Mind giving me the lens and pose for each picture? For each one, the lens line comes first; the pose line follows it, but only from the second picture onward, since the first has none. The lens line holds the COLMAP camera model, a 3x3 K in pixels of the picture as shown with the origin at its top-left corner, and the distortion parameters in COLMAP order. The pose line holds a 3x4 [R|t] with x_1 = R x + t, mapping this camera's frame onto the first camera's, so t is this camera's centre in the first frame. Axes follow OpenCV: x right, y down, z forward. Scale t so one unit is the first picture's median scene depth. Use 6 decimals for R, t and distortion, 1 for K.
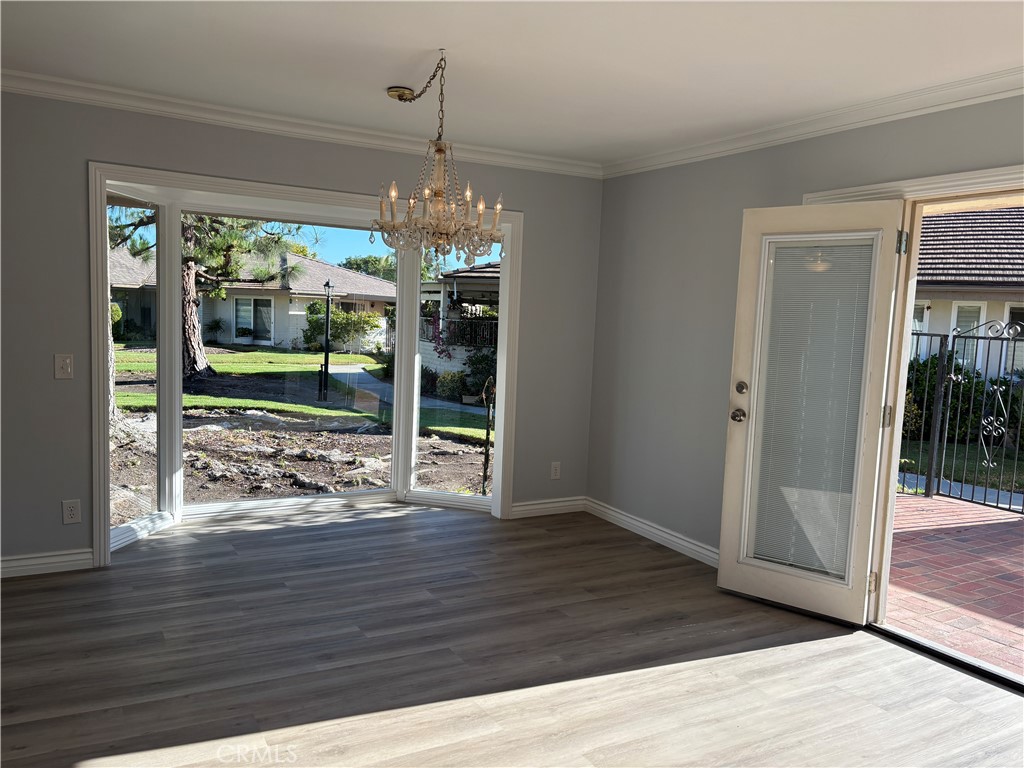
lens RADIAL K [[774.8, 0, 515.4], [0, 774.8, 391.9], [0, 0, 1]] dist [0.071060, -0.076050]
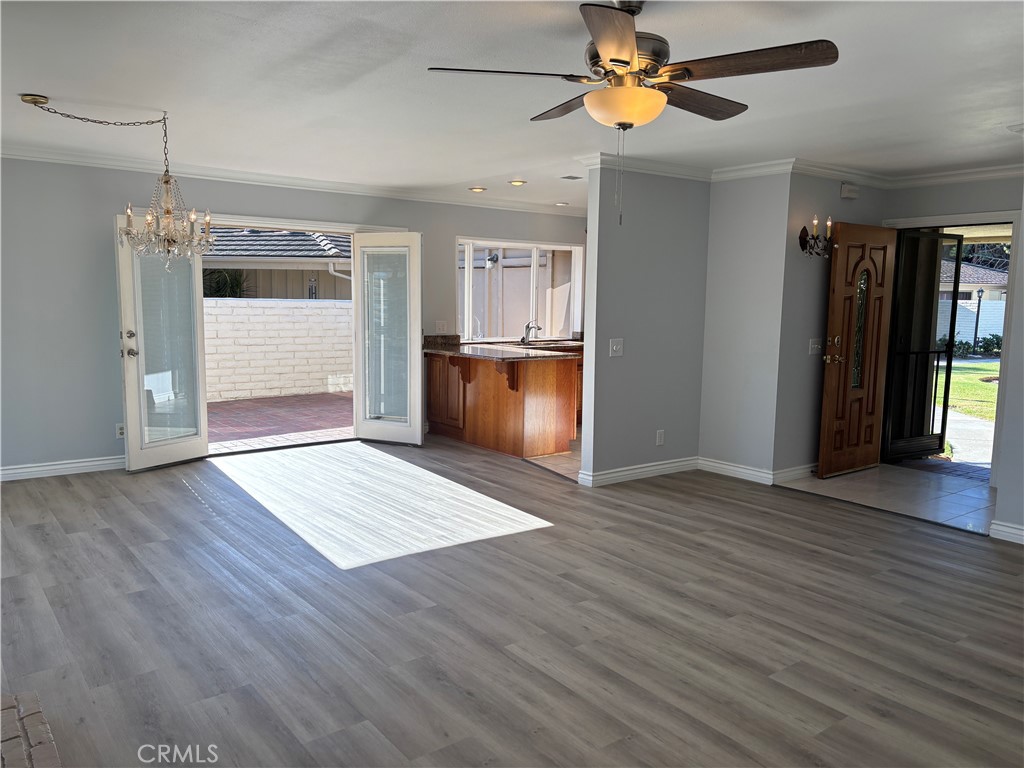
lens RADIAL K [[772.7, 0, 509.3], [0, 772.7, 388.7], [0, 0, 1]] dist [0.070686, -0.087081]
pose [[-0.128476, -0.163992, 0.978060, -0.628238], [0.077608, 0.981546, 0.174771, -0.053303], [-0.988671, 0.098359, -0.113378, 0.223314]]
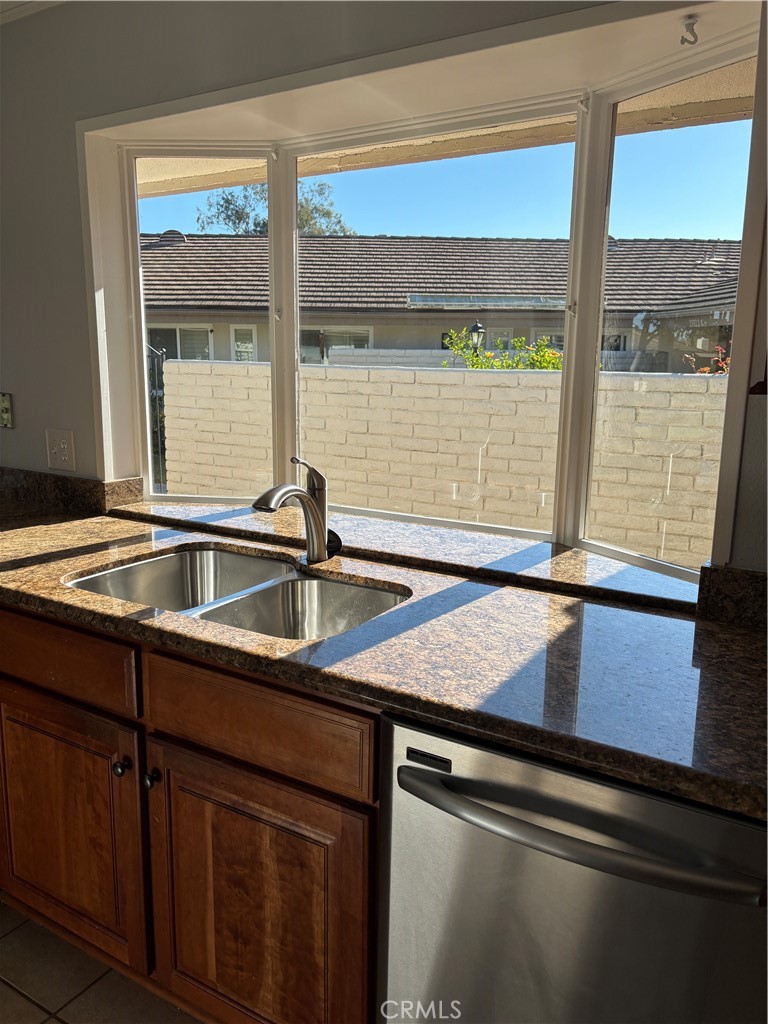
lens RADIAL K [[789.8, 0, 384.0], [0, 789.8, 512.0], [0, 0, 1]] dist [0.002732, -0.000104]
pose [[0.880131, -0.122710, 0.458598, 0.325867], [0.071030, 0.989180, 0.128362, 0.027744], [-0.469388, -0.080401, 0.879324, -0.149306]]
